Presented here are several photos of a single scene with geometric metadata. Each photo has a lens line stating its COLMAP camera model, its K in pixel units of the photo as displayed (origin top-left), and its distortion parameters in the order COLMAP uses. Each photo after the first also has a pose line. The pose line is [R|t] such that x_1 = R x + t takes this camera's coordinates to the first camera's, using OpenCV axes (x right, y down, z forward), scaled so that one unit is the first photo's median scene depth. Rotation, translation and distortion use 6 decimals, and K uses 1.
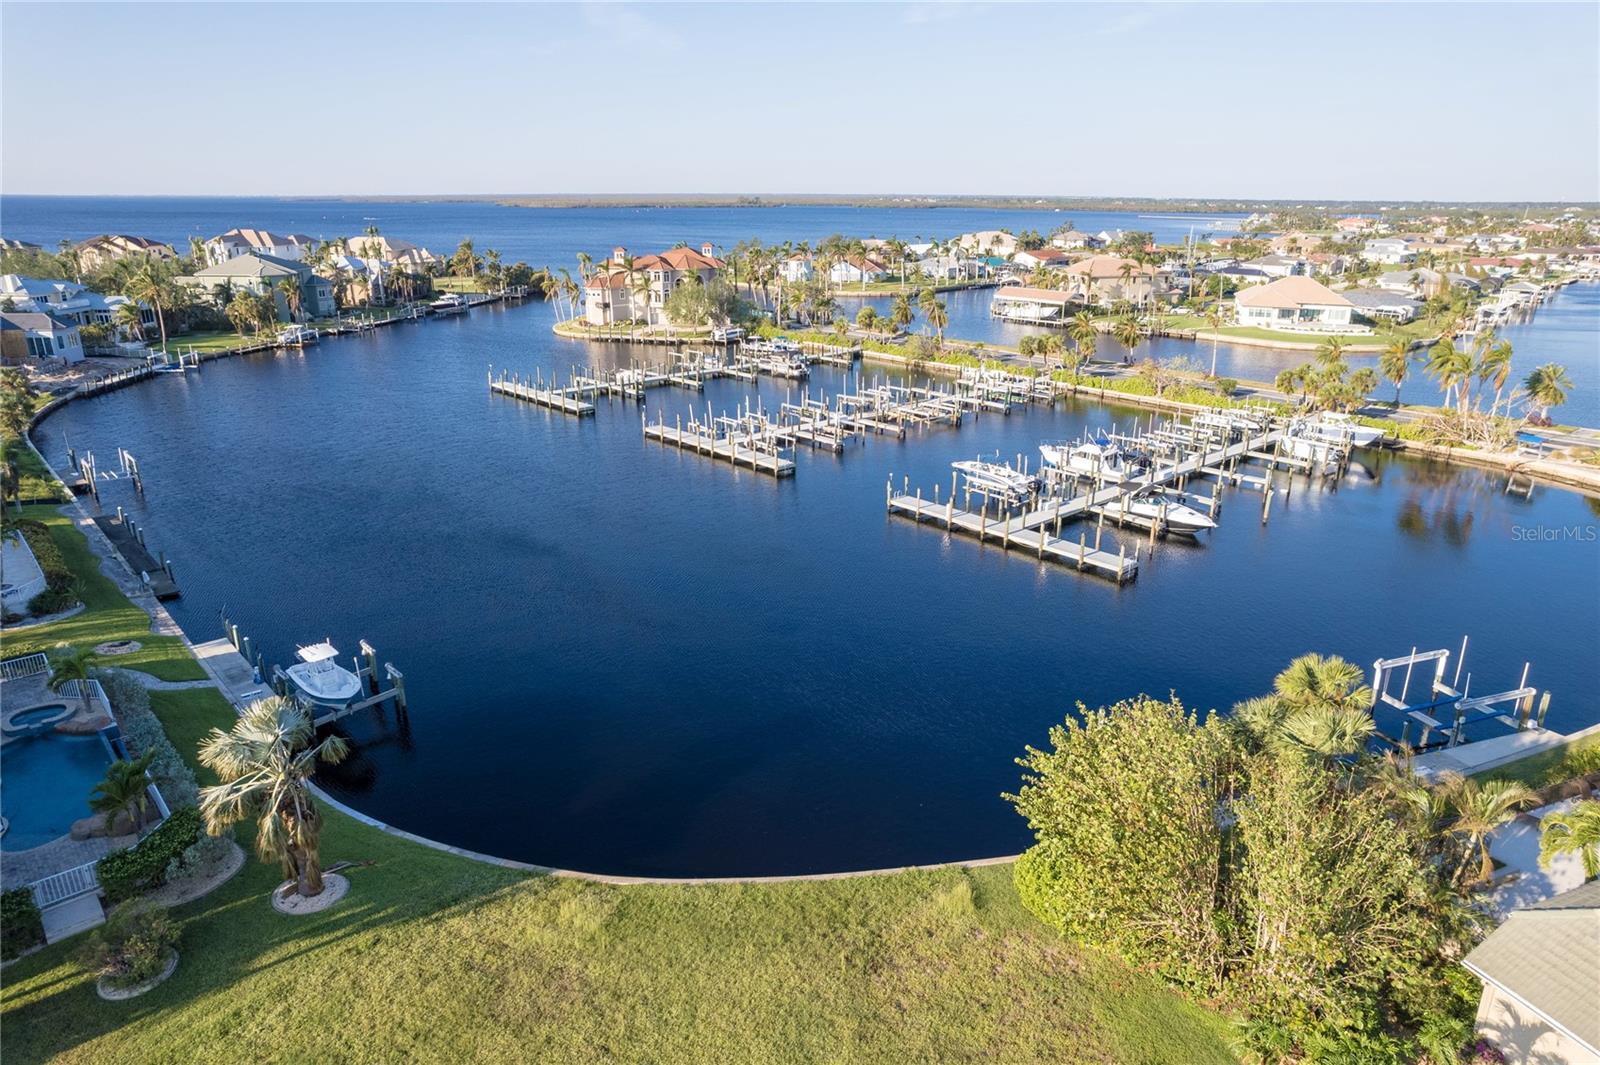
lens RADIAL K [[1023.6, 0, 802.5], [0, 1023.6, 534.6], [0, 0, 1]] dist [-0.078376, 0.072237]
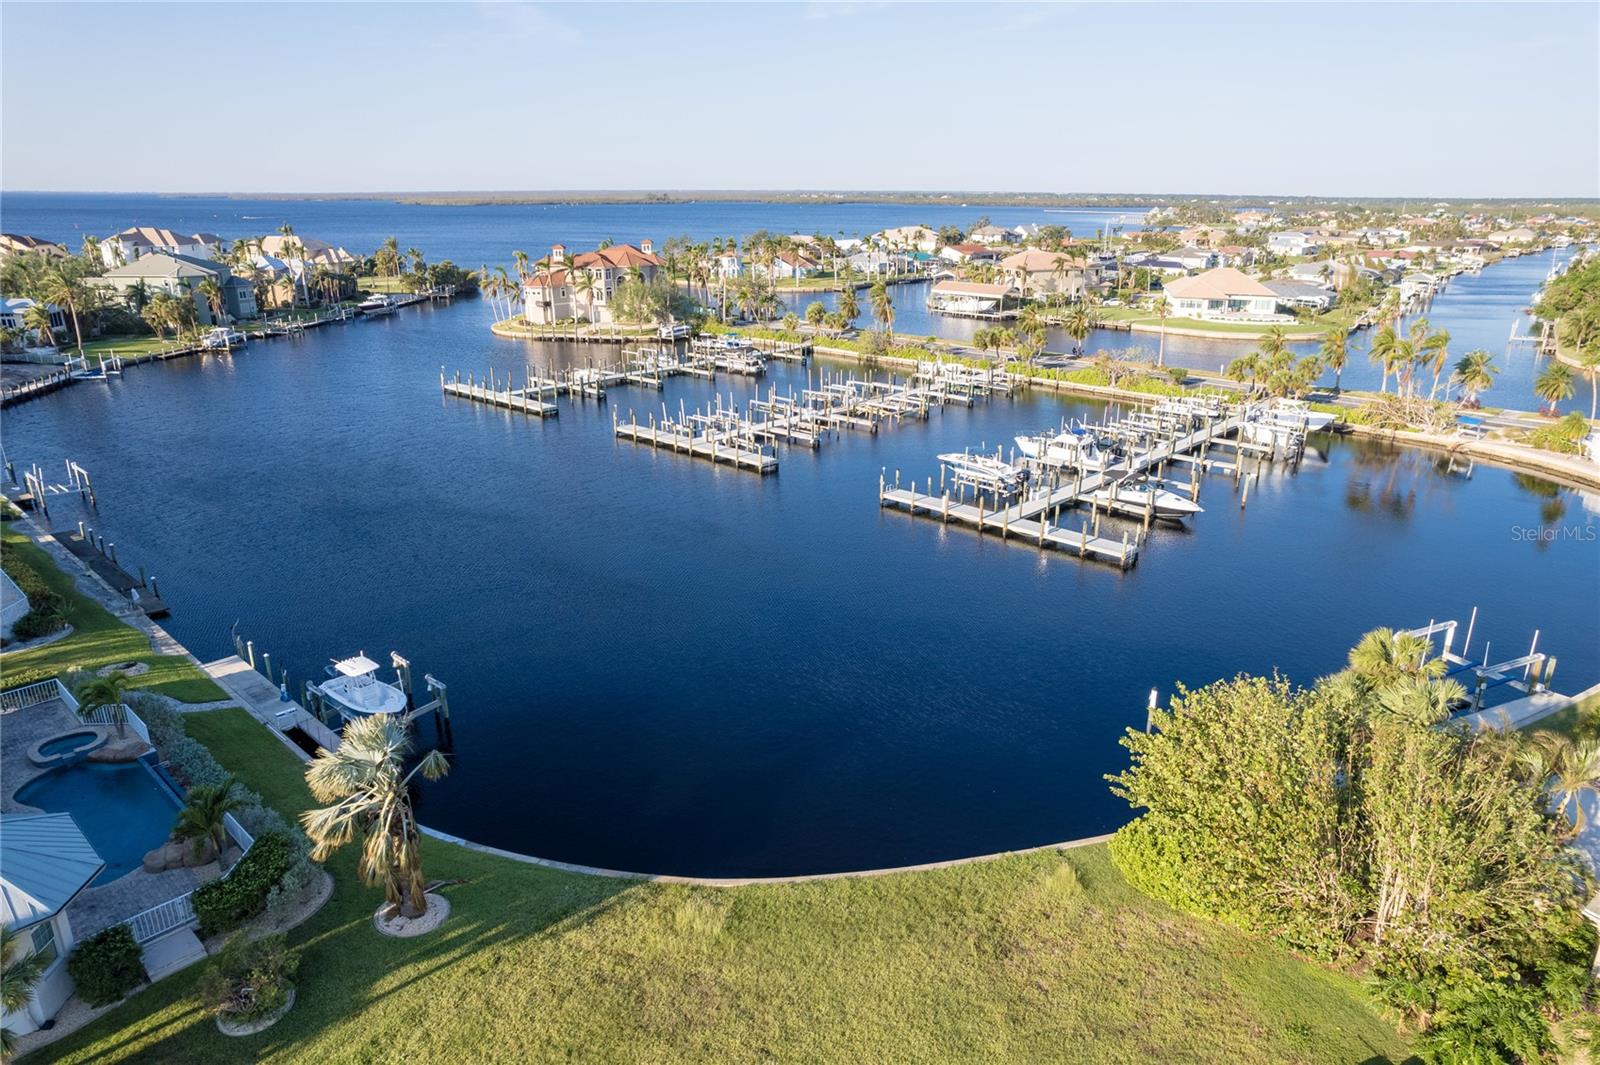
lens RADIAL K [[1023.6, 0, 802.5], [0, 1023.6, 534.6], [0, 0, 1]] dist [-0.078376, 0.072237]
pose [[0.996071, -0.029036, 0.083658, -0.063242], [0.028745, 0.999576, 0.004687, -0.000461], [-0.083758, -0.002264, 0.996484, 0.002226]]
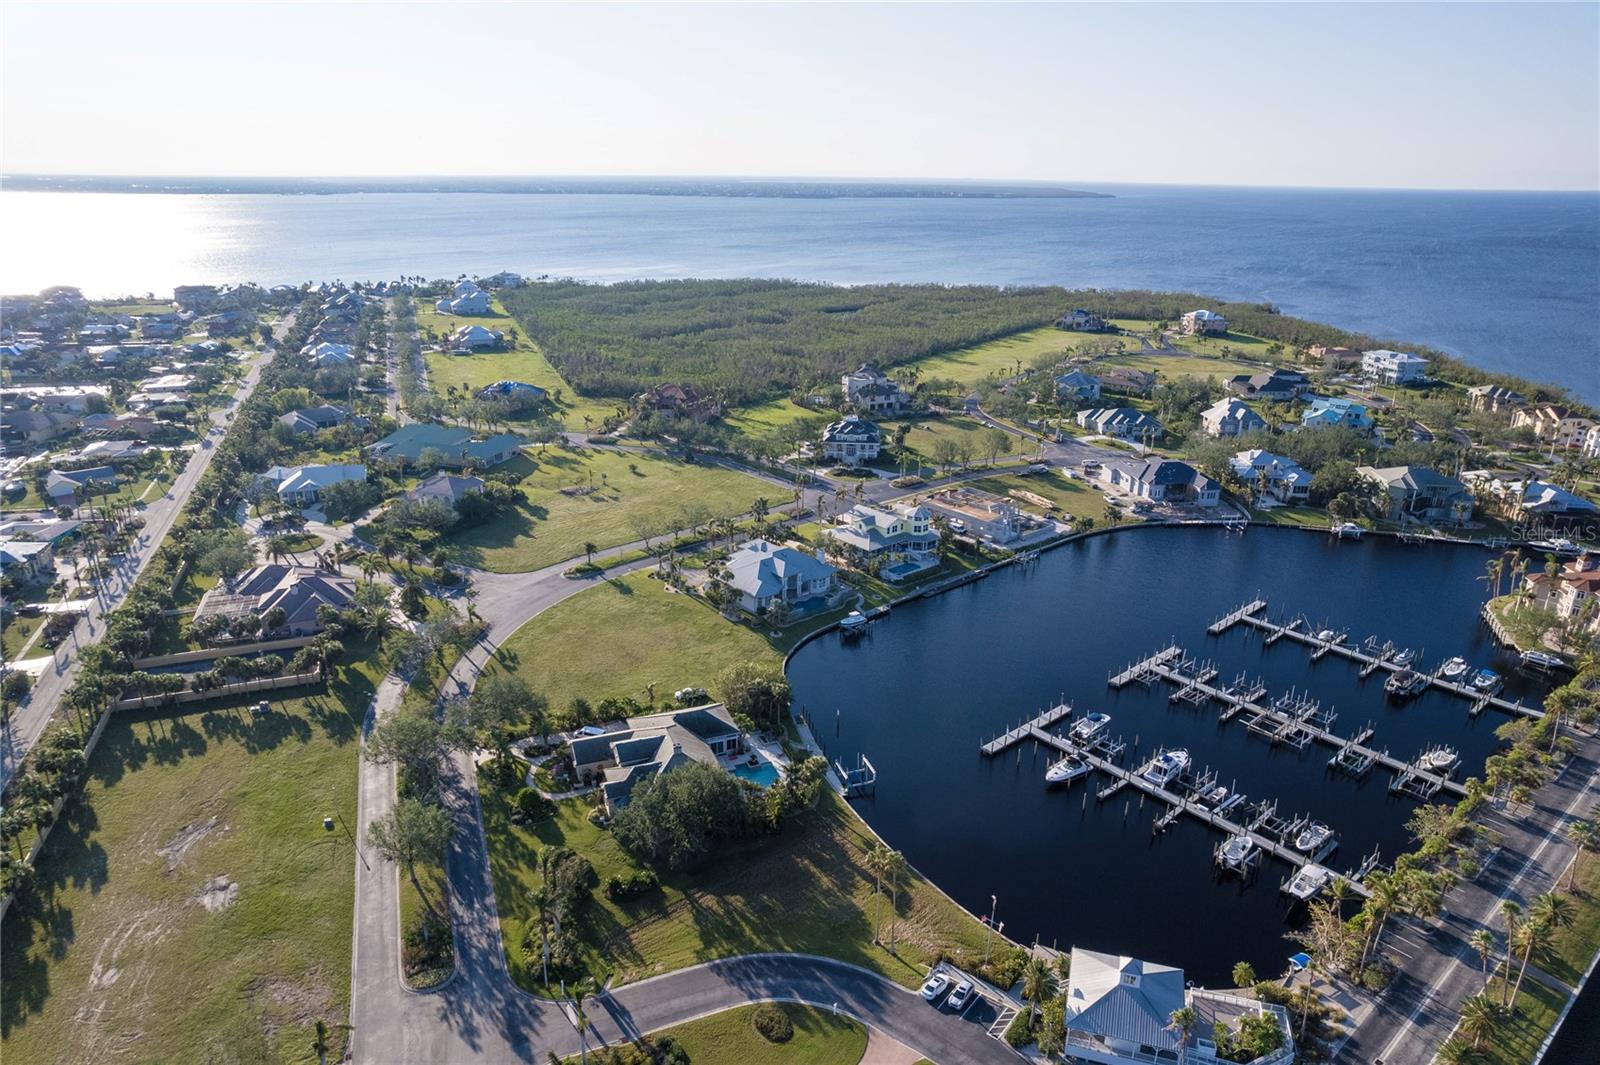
lens RADIAL K [[1025.7, 0, 803.0], [0, 1025.7, 528.7], [0, 0, 1]] dist [-0.079834, 0.076129]
pose [[-0.028855, 0.326359, -0.944805, 1.584704], [-0.328592, 0.889572, 0.317315, -0.682281], [0.944031, 0.319612, 0.081570, 0.163367]]
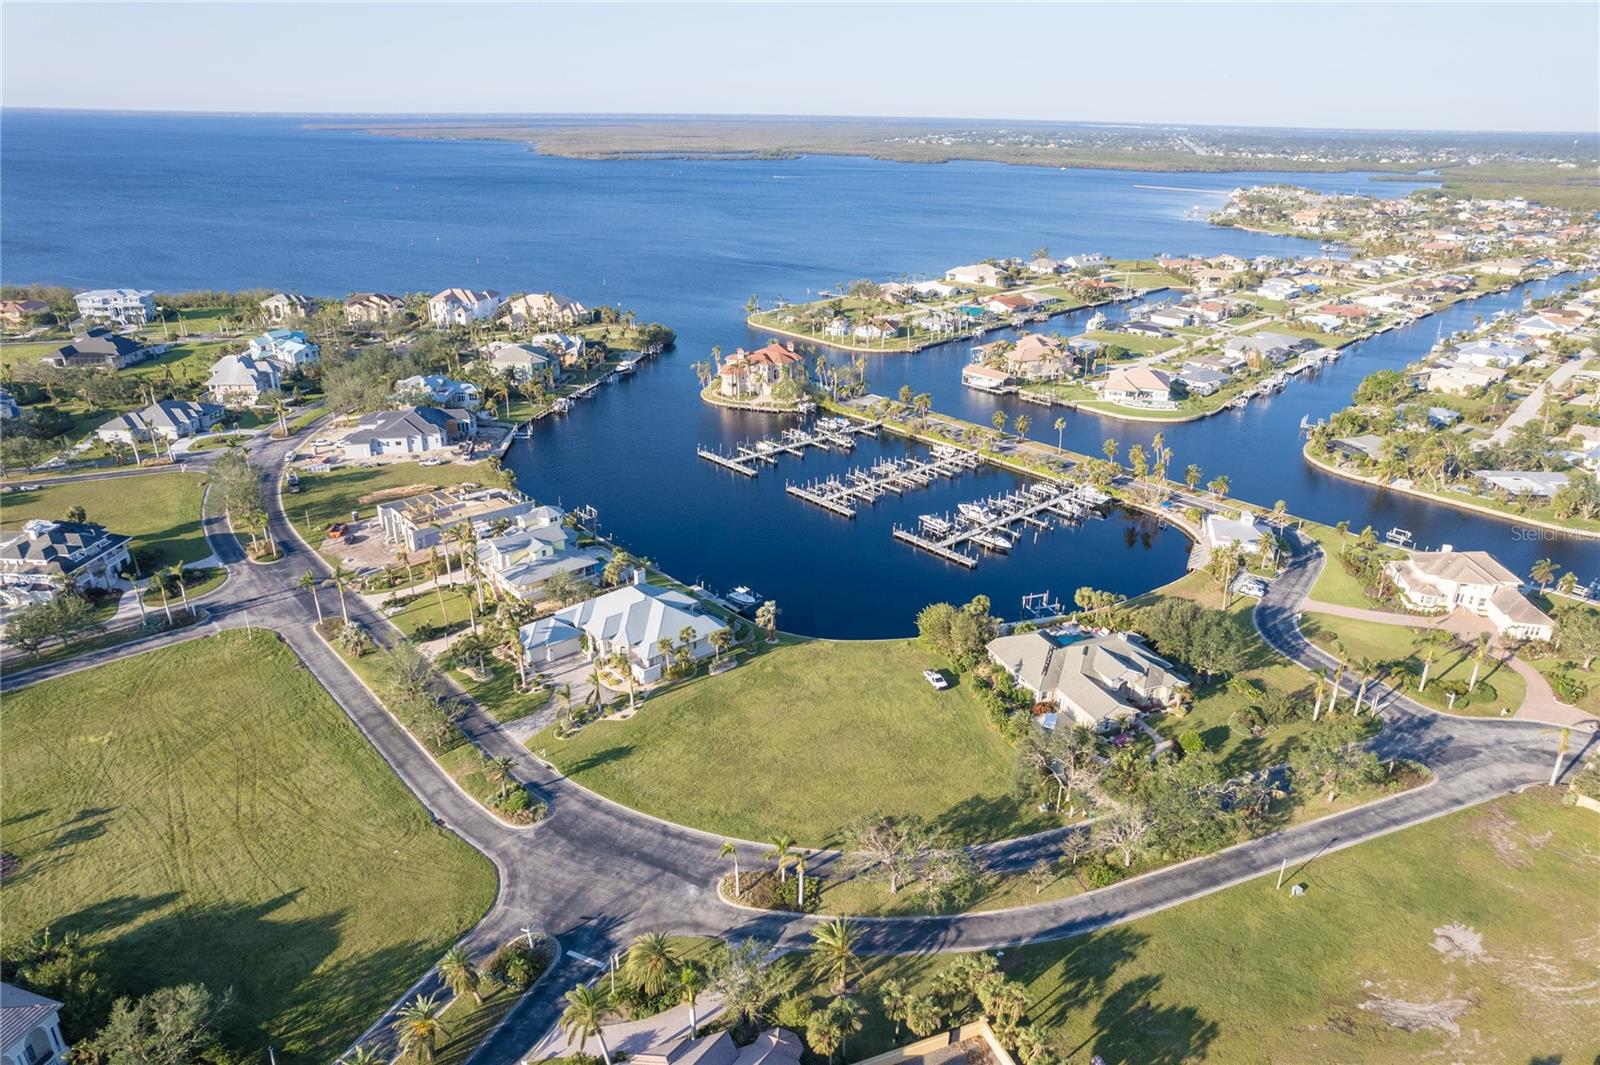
lens RADIAL K [[1025.7, 0, 803.0], [0, 1025.7, 528.7], [0, 0, 1]] dist [-0.079834, 0.076129]
pose [[0.999867, 0.013534, -0.009137, -0.101137], [-0.012895, 0.997694, 0.066638, -0.174857], [0.010018, -0.066511, 0.997735, -1.319983]]
